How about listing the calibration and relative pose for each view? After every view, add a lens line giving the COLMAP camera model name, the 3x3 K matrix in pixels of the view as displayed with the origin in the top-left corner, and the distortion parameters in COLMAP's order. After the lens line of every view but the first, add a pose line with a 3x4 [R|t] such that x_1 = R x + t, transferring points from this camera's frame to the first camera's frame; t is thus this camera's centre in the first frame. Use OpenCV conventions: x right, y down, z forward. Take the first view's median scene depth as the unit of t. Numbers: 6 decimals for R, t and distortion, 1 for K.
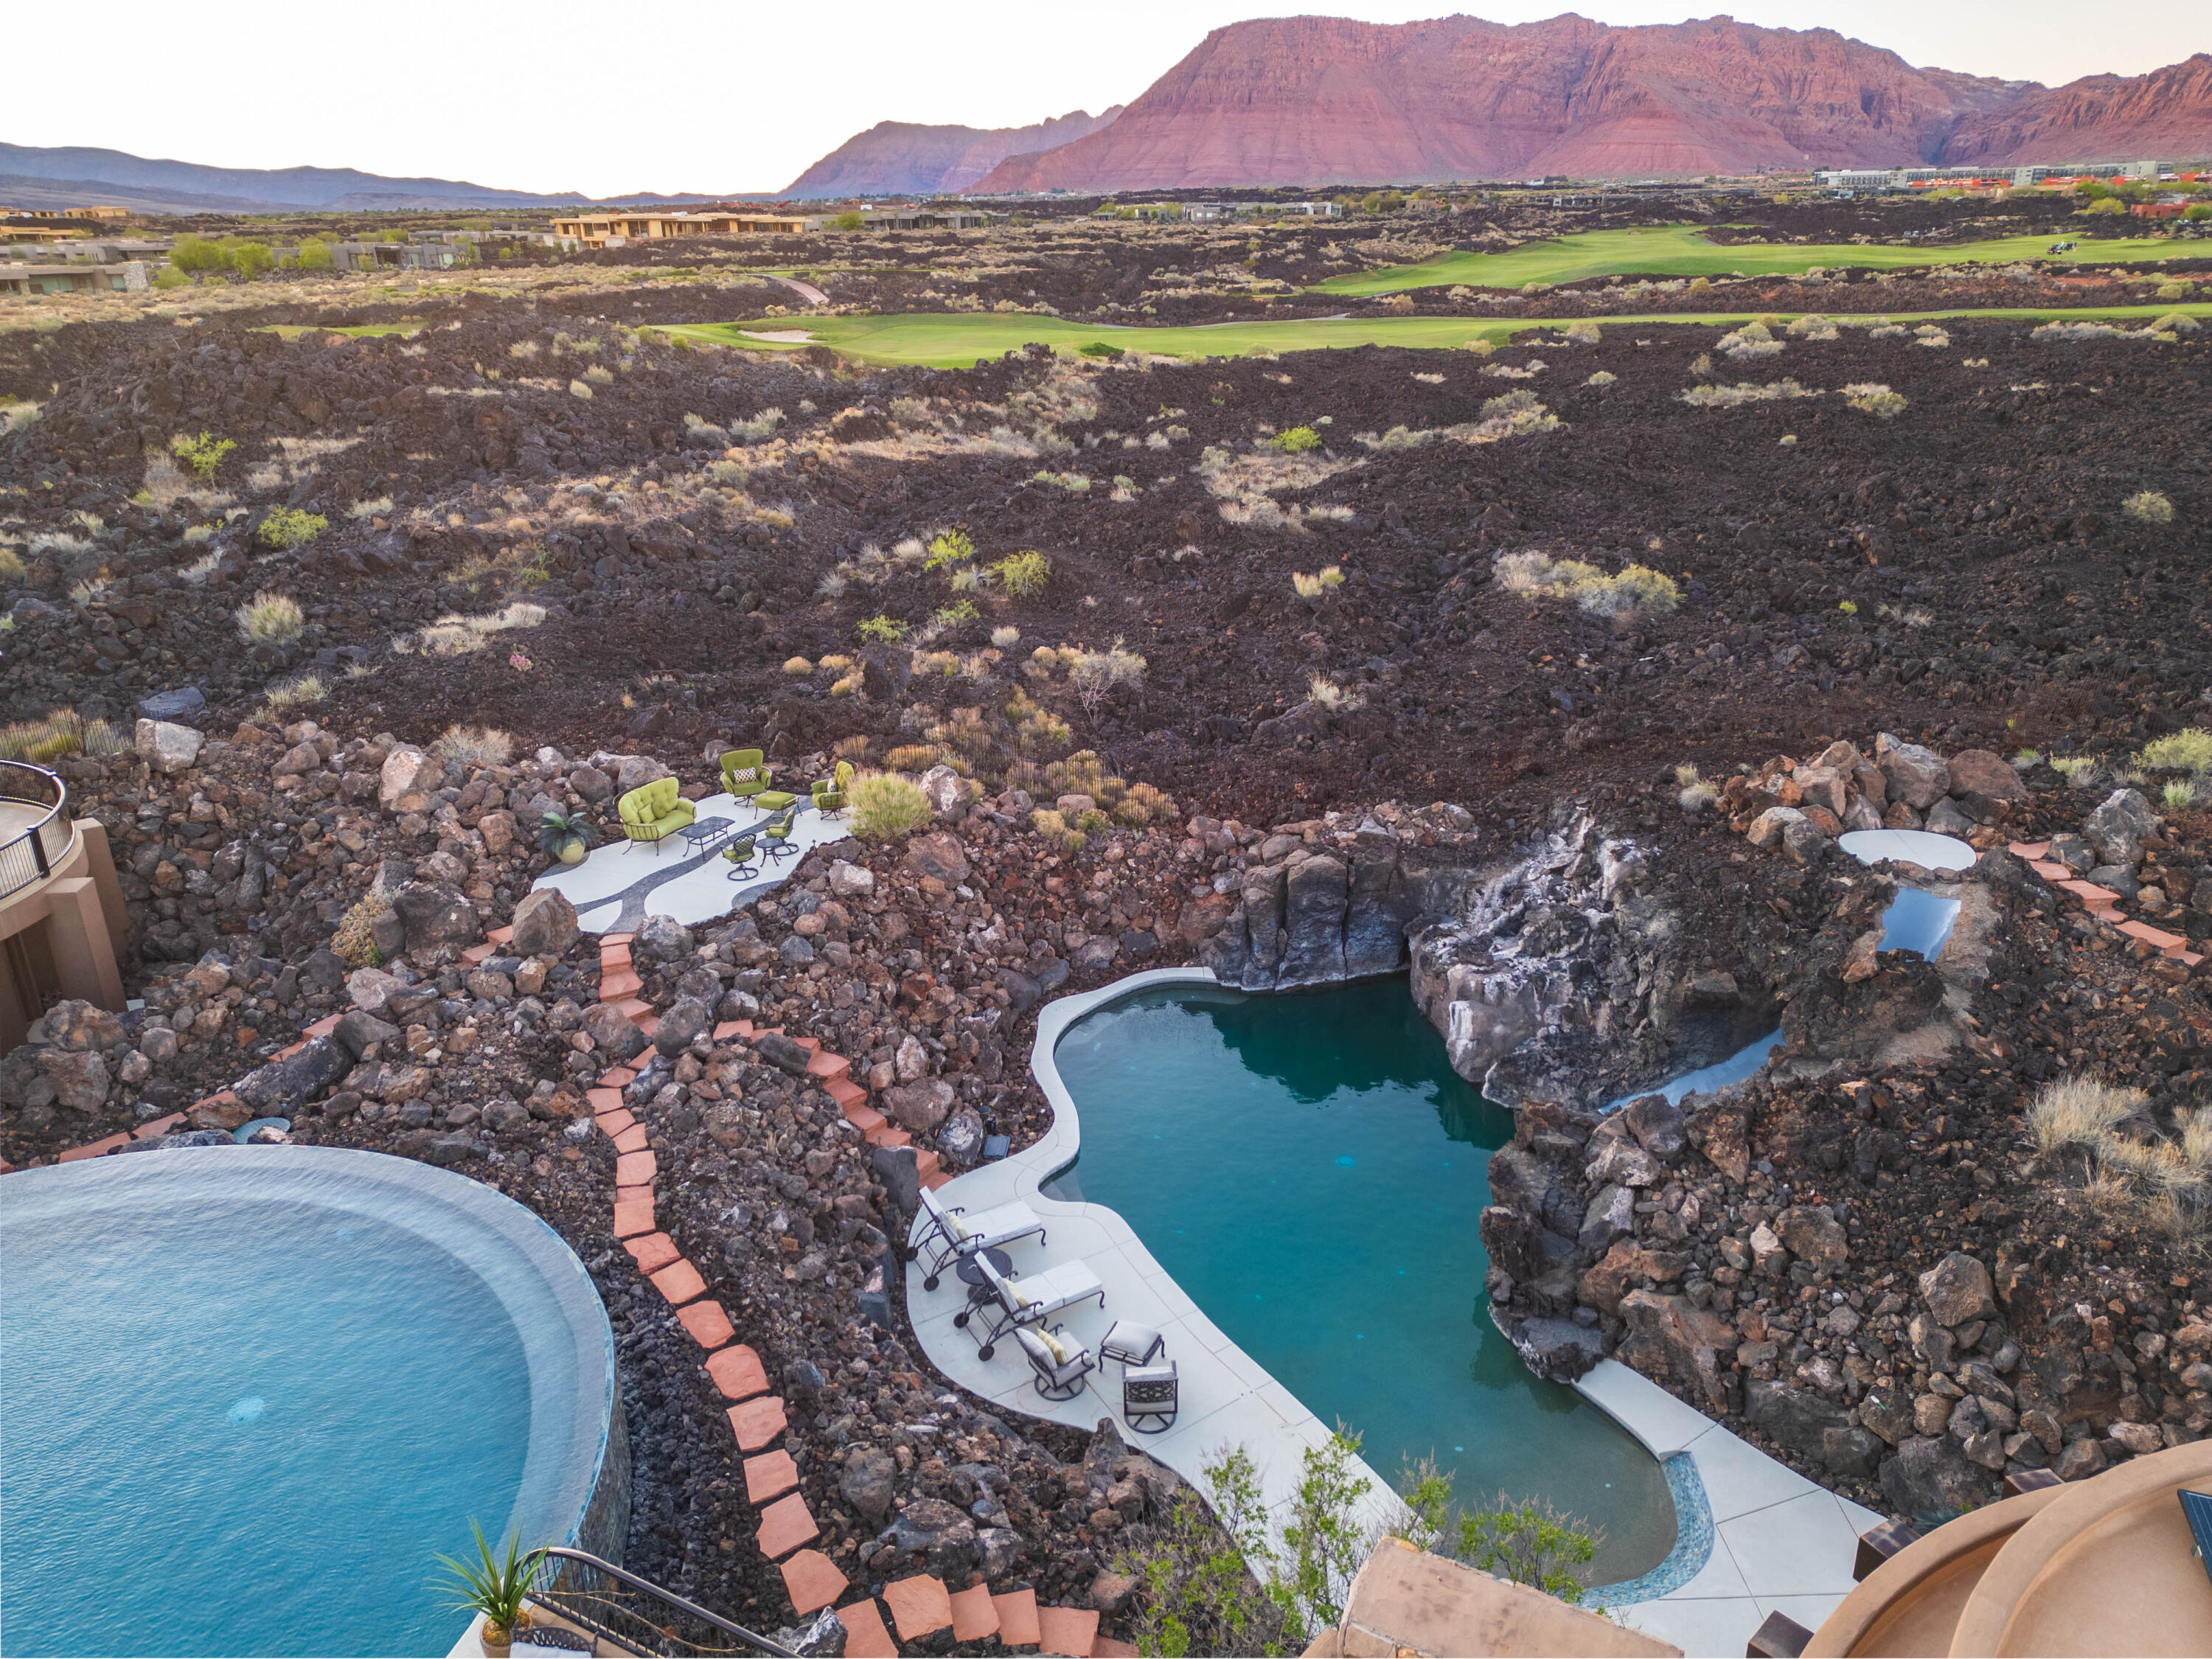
lens RADIAL K [[1543.5, 0, 1108.4], [0, 1543.5, 827.5], [0, 0, 1]] dist [0.083013, -0.077118]
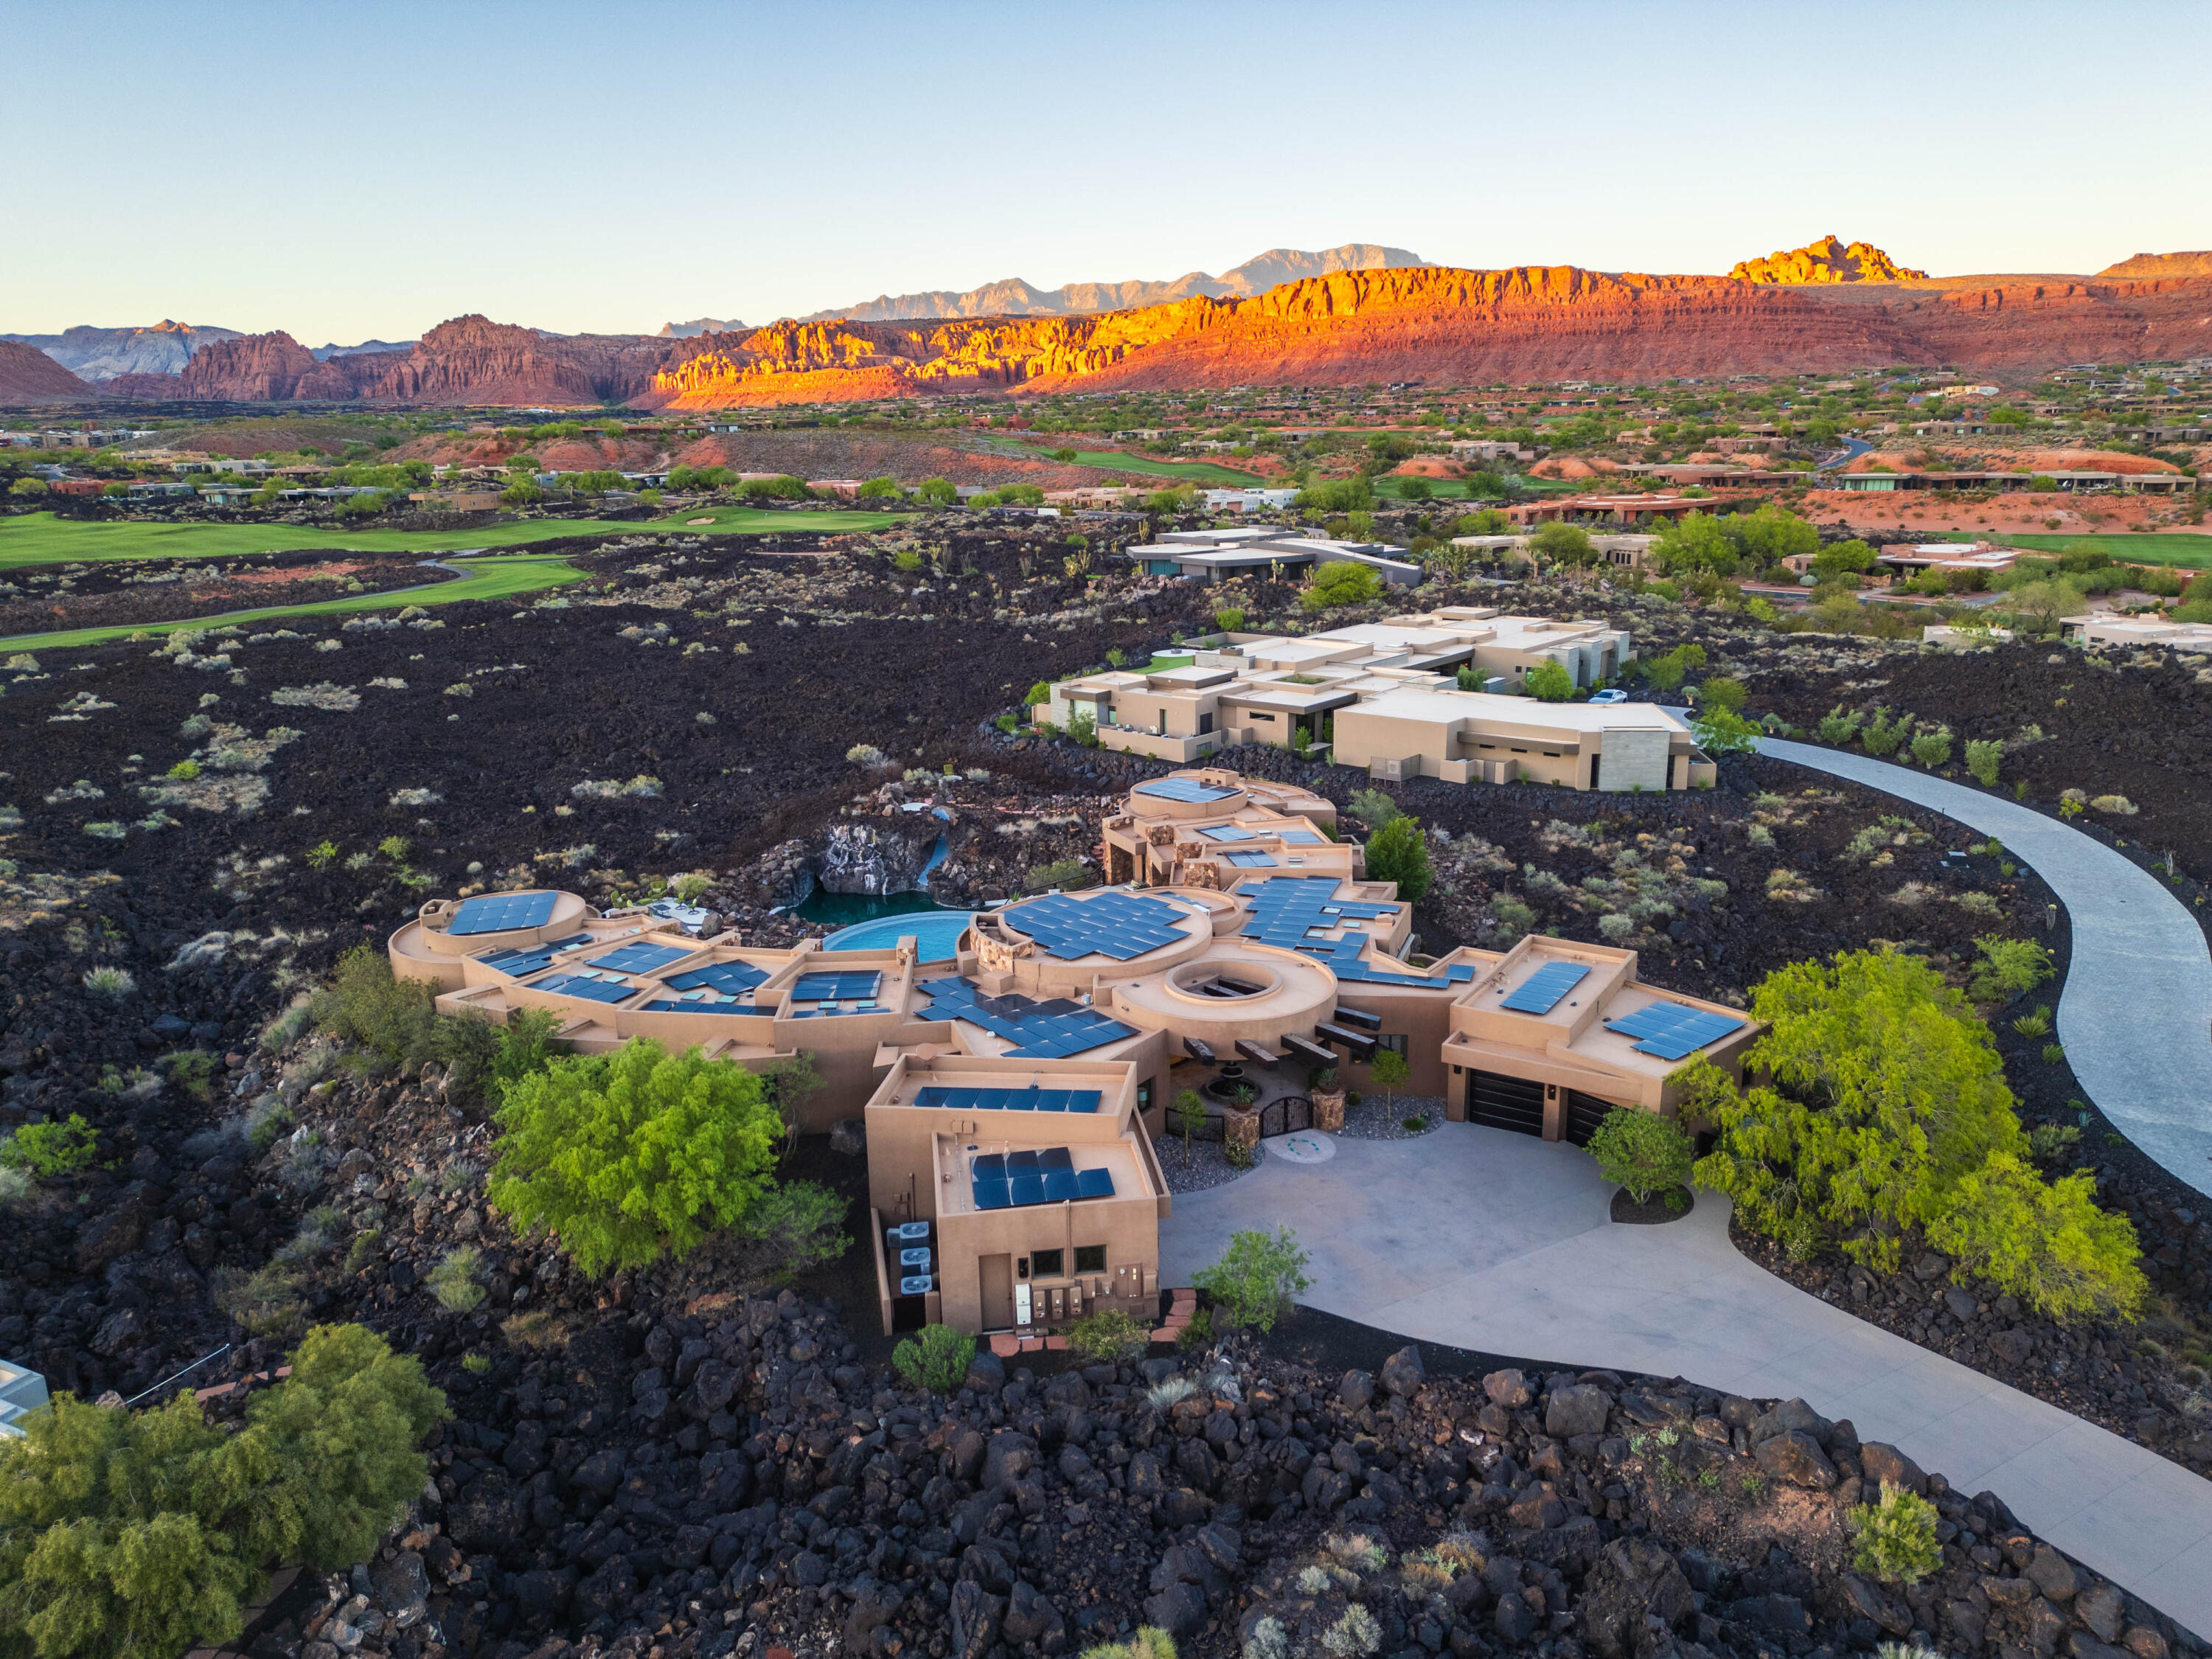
lens RADIAL K [[1543.5, 0, 1110.5], [0, 1543.5, 838.2], [0, 0, 1]] dist [0.083013, -0.077118]
pose [[0.357588, -0.236906, 0.903331, -0.214458], [0.350962, 0.930474, 0.105094, -0.011103], [-0.865423, 0.279454, 0.415871, -0.076054]]
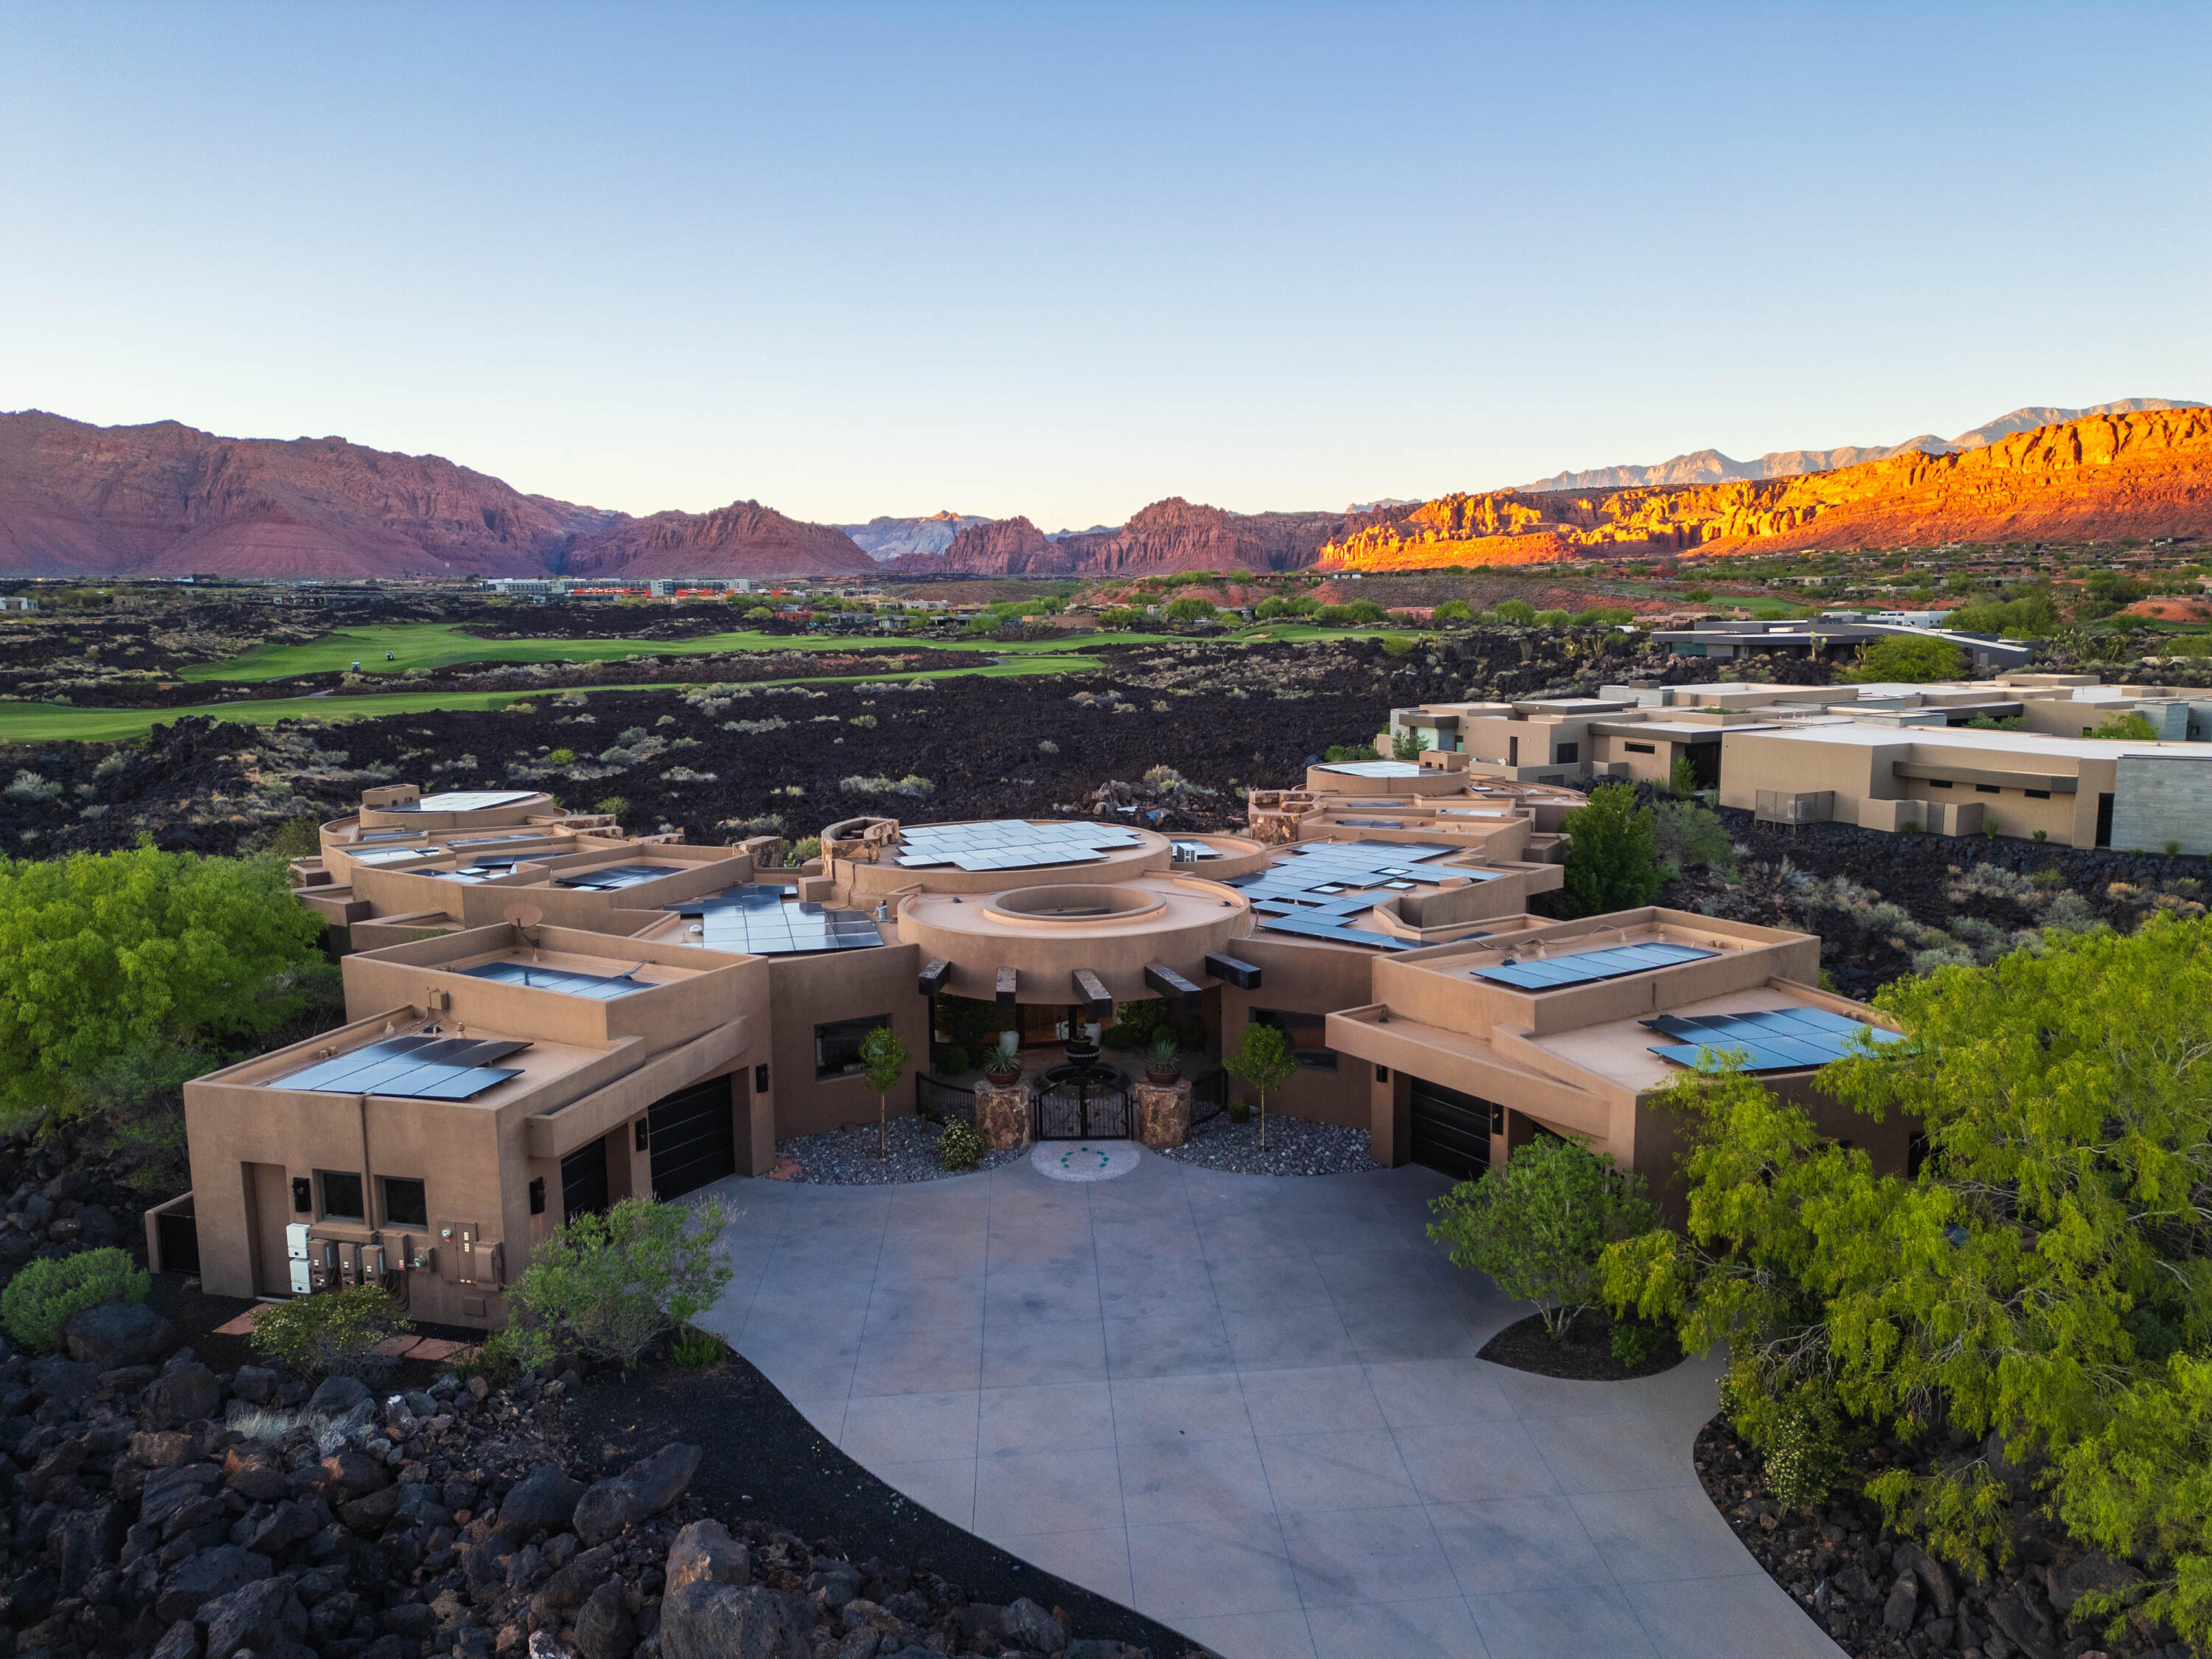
lens RADIAL K [[1543.5, 0, 1110.2], [0, 1543.5, 834.4], [0, 0, 1]] dist [0.083013, -0.077118]
pose [[0.704130, -0.099255, 0.703100, -0.136628], [0.258042, 0.958253, -0.123145, 0.034225], [-0.661525, 0.268140, 0.700347, -0.091143]]
